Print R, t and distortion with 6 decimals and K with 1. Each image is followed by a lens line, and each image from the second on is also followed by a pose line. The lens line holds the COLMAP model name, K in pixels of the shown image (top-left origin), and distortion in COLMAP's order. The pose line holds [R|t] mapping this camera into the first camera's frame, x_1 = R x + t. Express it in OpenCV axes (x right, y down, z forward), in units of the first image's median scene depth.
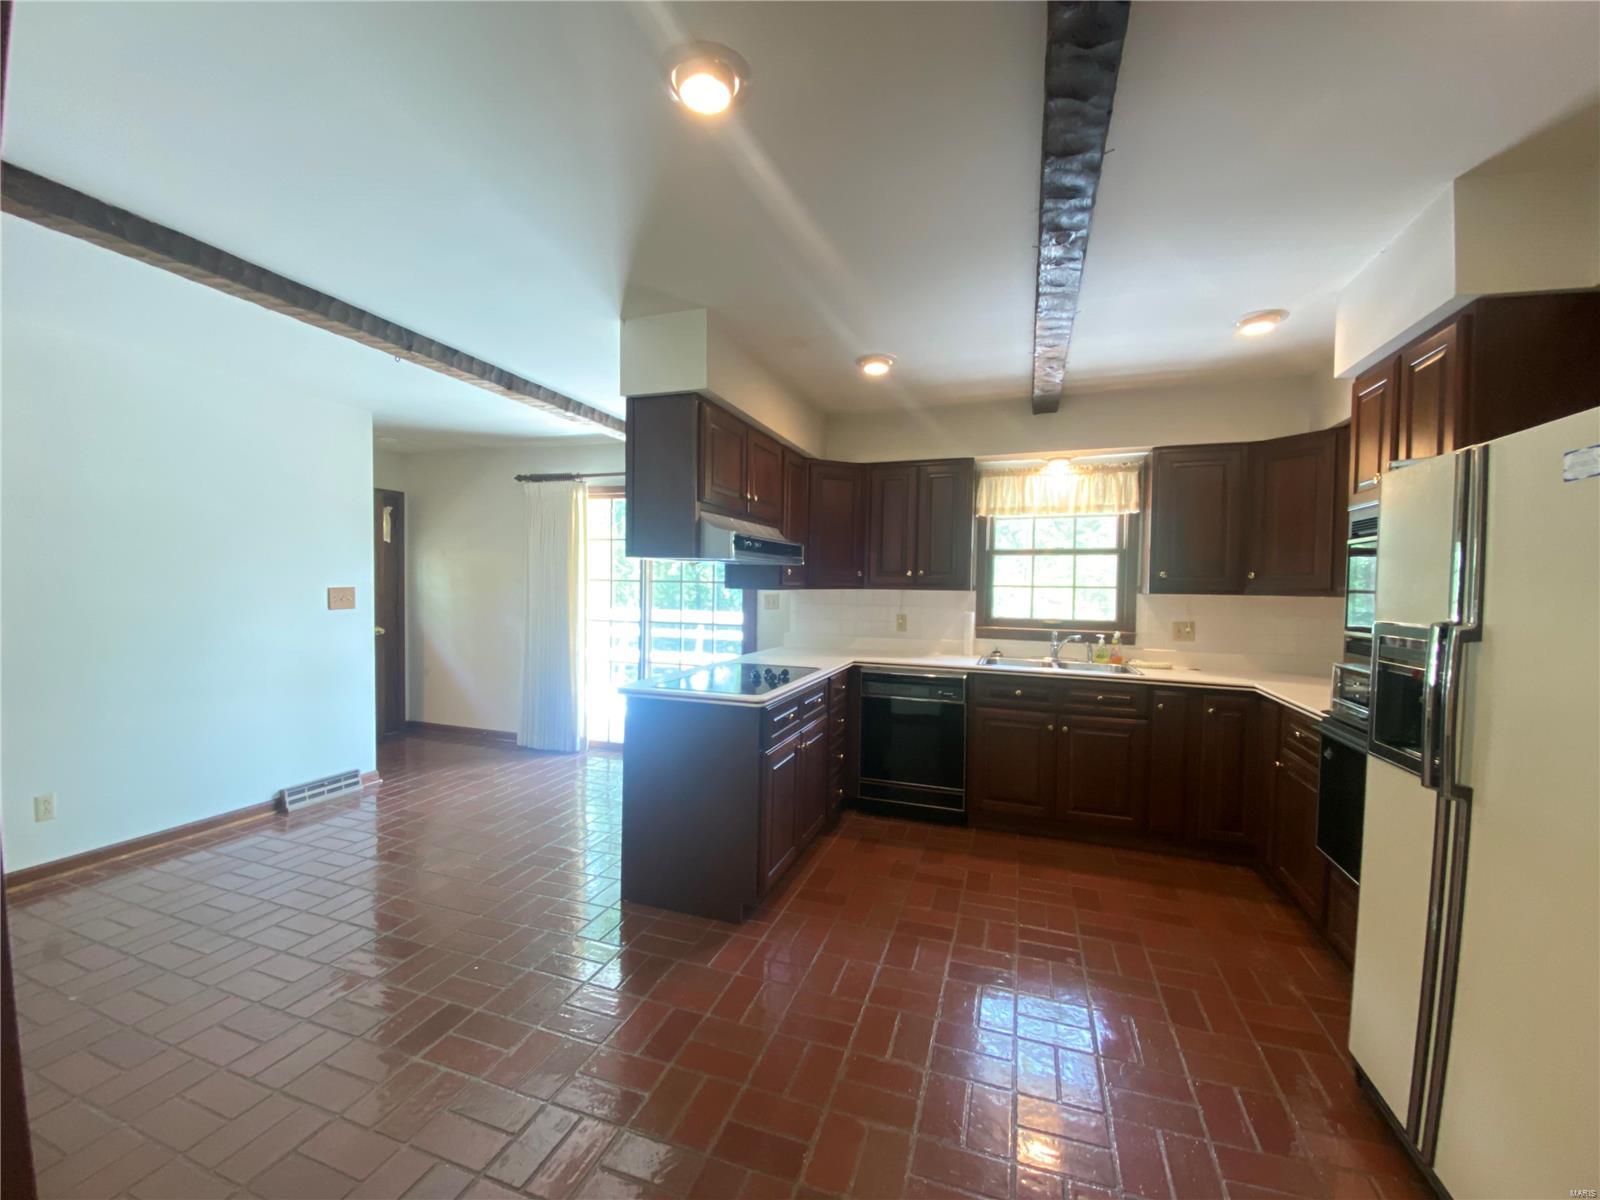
lens RADIAL K [[650.6, 0, 777.3], [0, 650.6, 600.0], [0, 0, 1]] dist [0.017868, -0.014337]
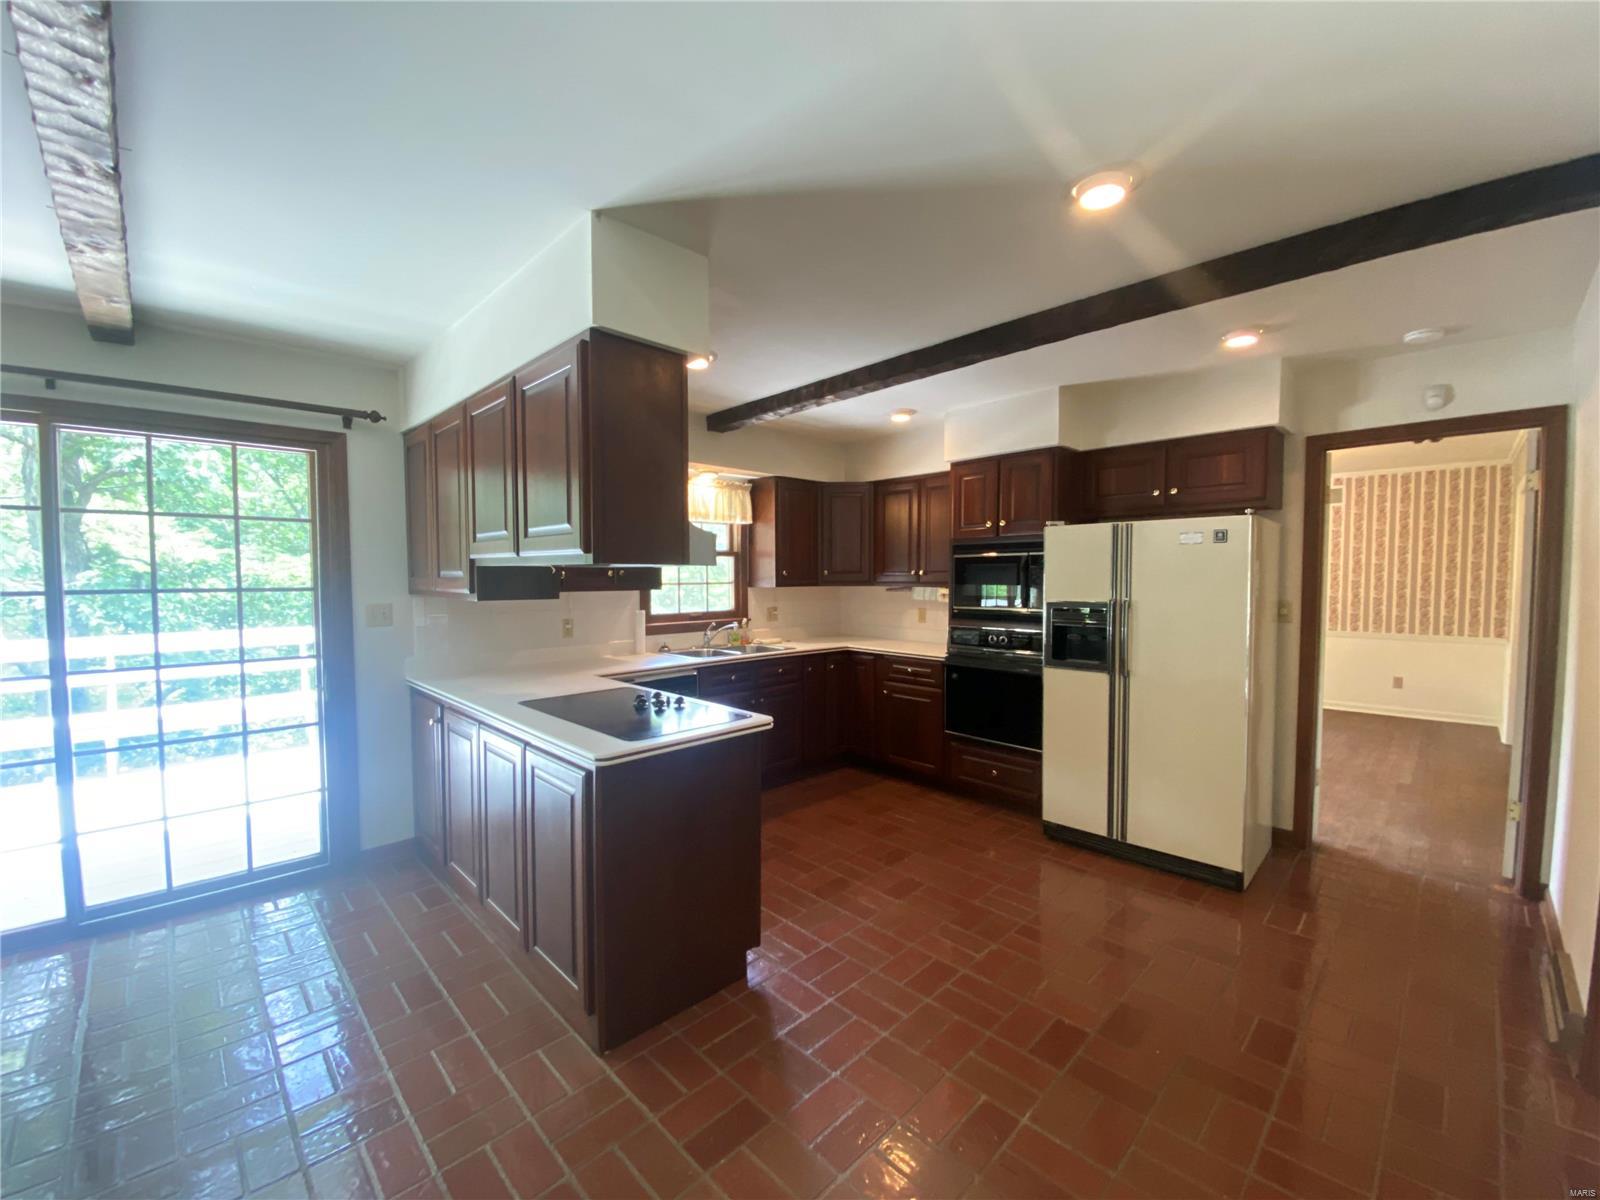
lens RADIAL K [[650.6, 0, 791.3], [0, 650.6, 602.4], [0, 0, 1]] dist [0.017868, -0.014337]
pose [[0.450077, -0.054119, 0.891348, -0.517078], [0.034506, 0.998470, 0.043199, -0.031360], [-0.892323, 0.011314, 0.451256, 0.345826]]
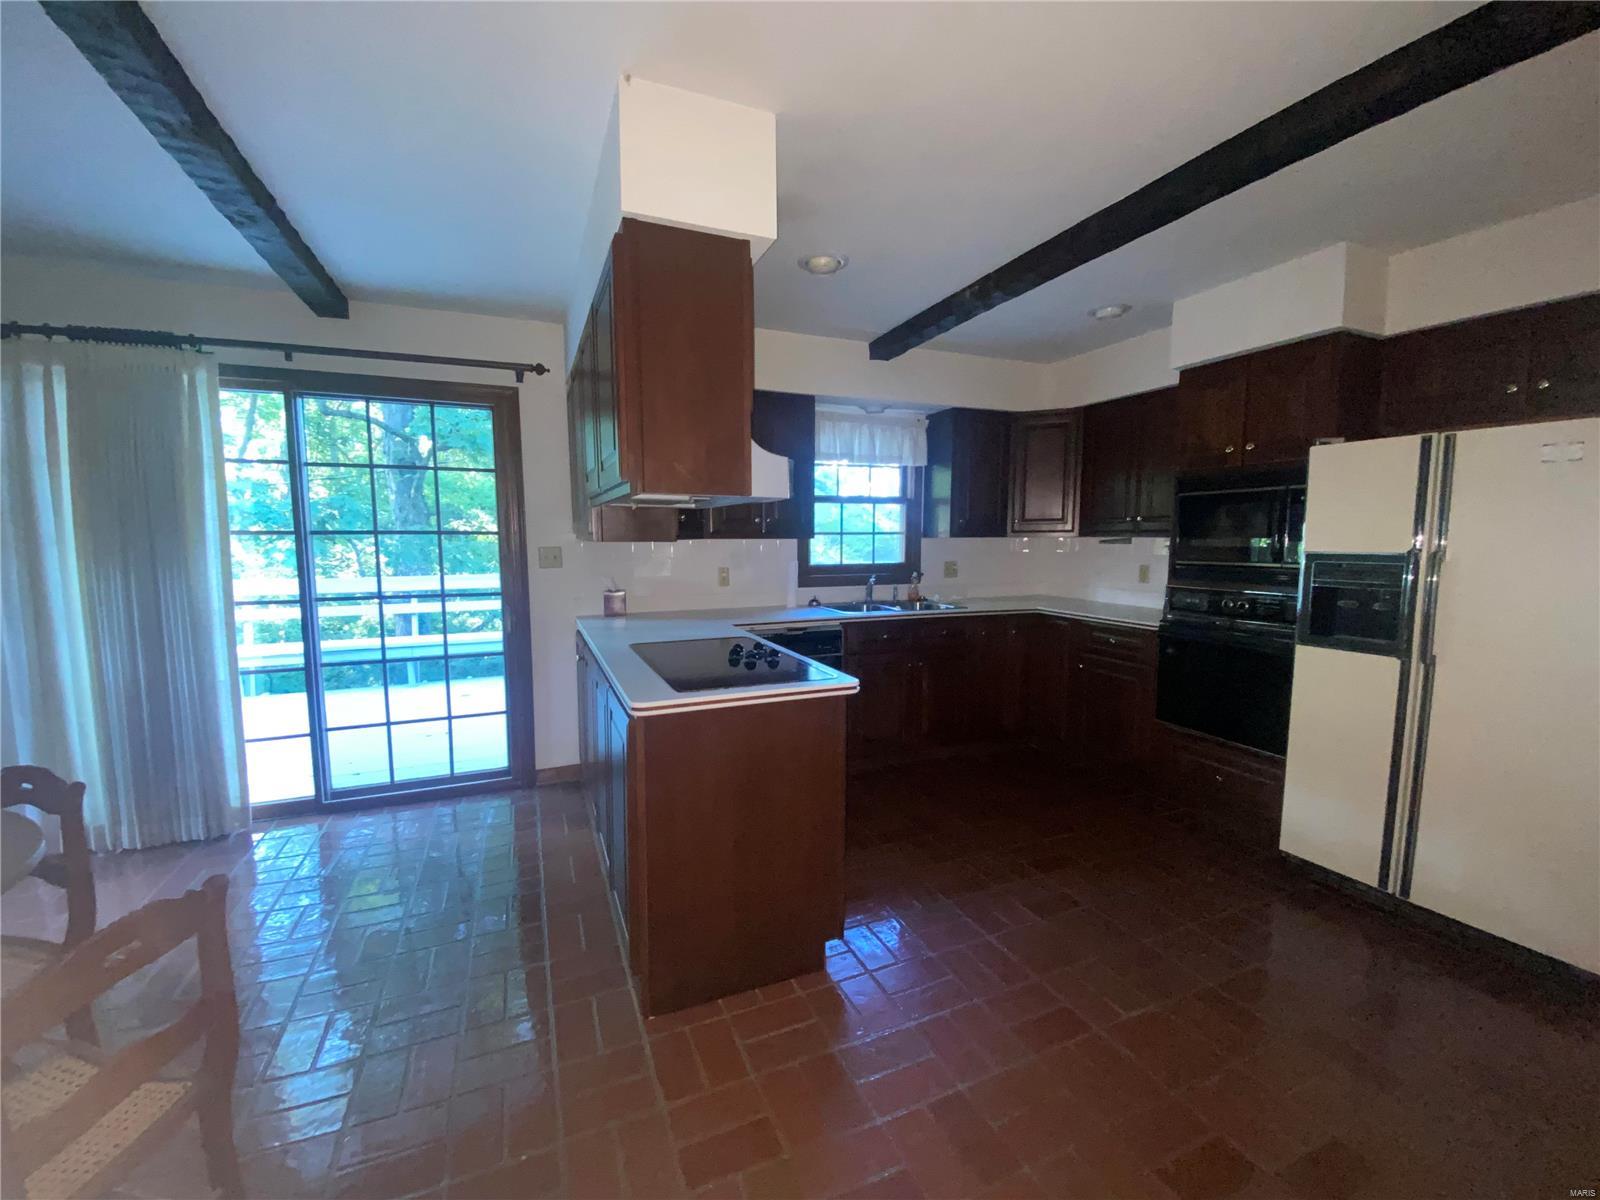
lens RADIAL K [[650.6, 0, 794.1], [0, 650.6, 603.5], [0, 0, 1]] dist [0.017868, -0.014337]
pose [[0.739727, -0.083550, 0.667700, -0.362147], [0.030088, 0.995376, 0.091219, -0.006126], [-0.672234, -0.047387, 0.738821, 0.298141]]
